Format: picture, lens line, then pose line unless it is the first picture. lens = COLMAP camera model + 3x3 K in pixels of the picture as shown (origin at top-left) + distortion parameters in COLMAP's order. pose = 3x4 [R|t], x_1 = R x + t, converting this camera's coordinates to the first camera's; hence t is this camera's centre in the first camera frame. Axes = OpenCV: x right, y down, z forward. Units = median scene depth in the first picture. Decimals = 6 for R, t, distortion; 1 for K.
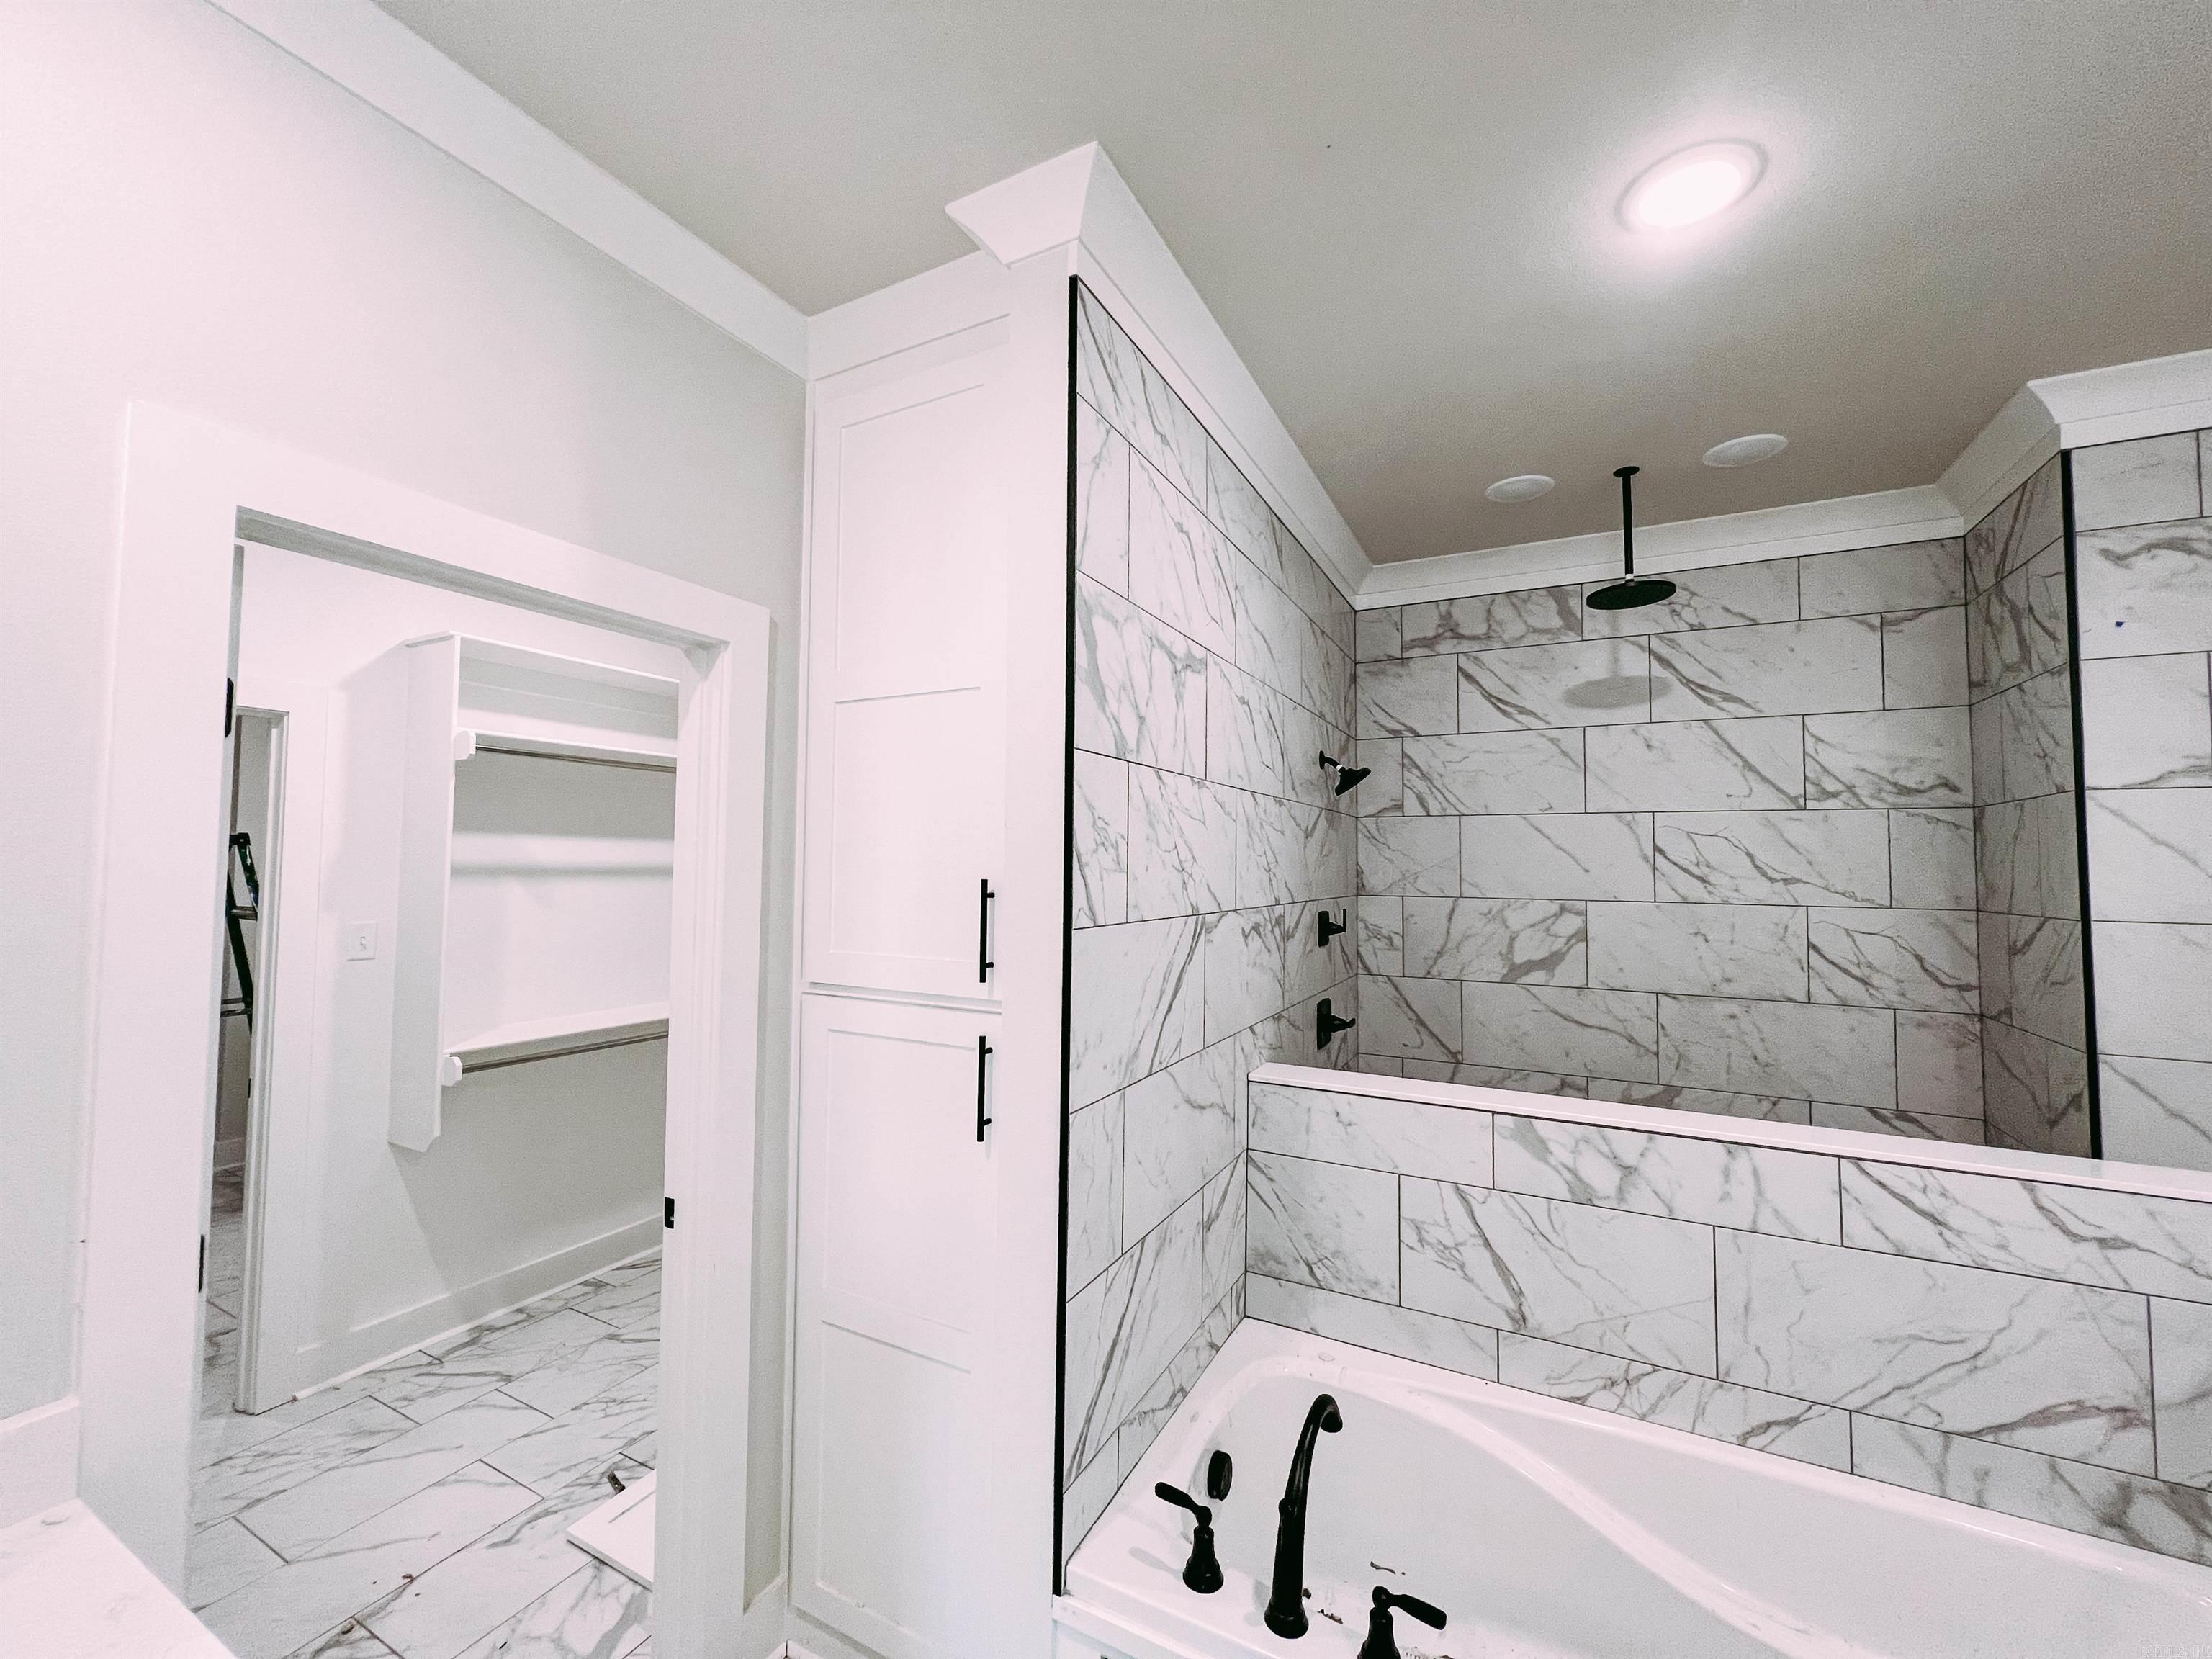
lens RADIAL K [[883.6, 0, 1103.6], [0, 883.6, 825.8], [0, 0, 1]] dist [-0.001665, 0.000224]
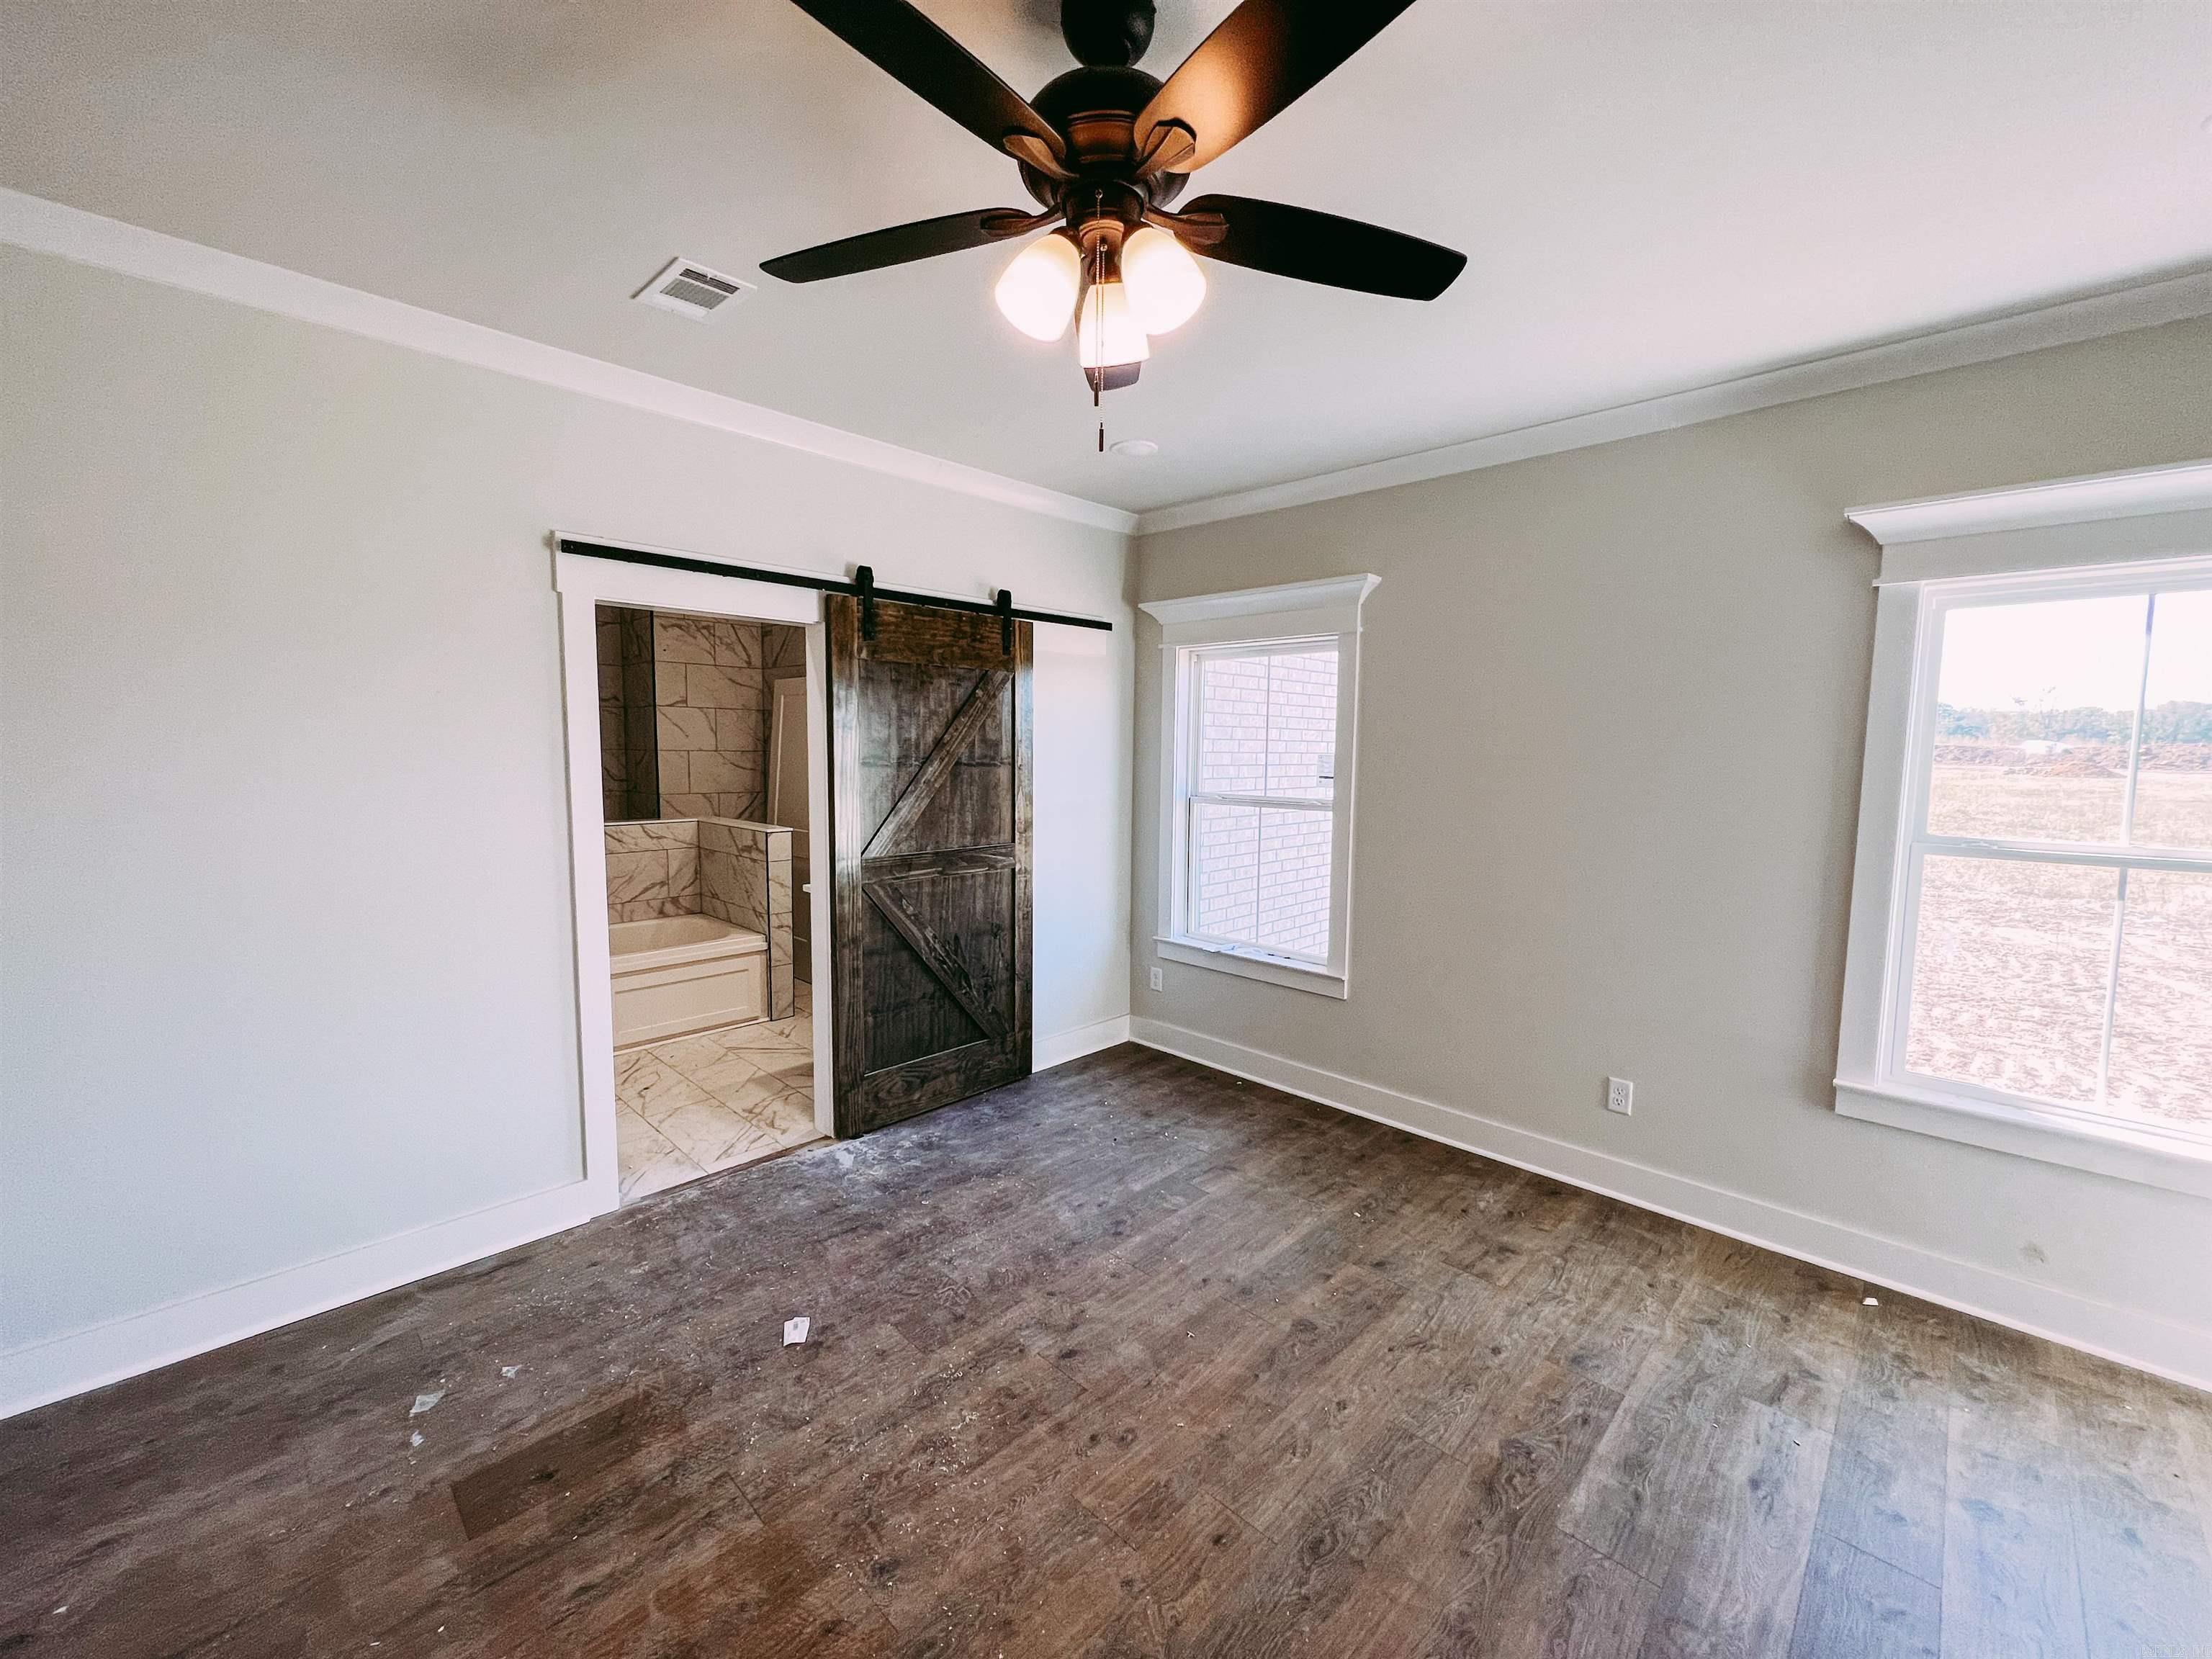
lens RADIAL K [[883.6, 0, 1104.9], [0, 883.6, 820.4], [0, 0, 1]] dist [-0.001665, 0.000224]
pose [[0.281478, -0.082969, 0.955974, -1.532469], [-0.045165, 0.994005, 0.099568, -0.022510], [-0.958504, -0.071203, 0.276043, -1.487132]]
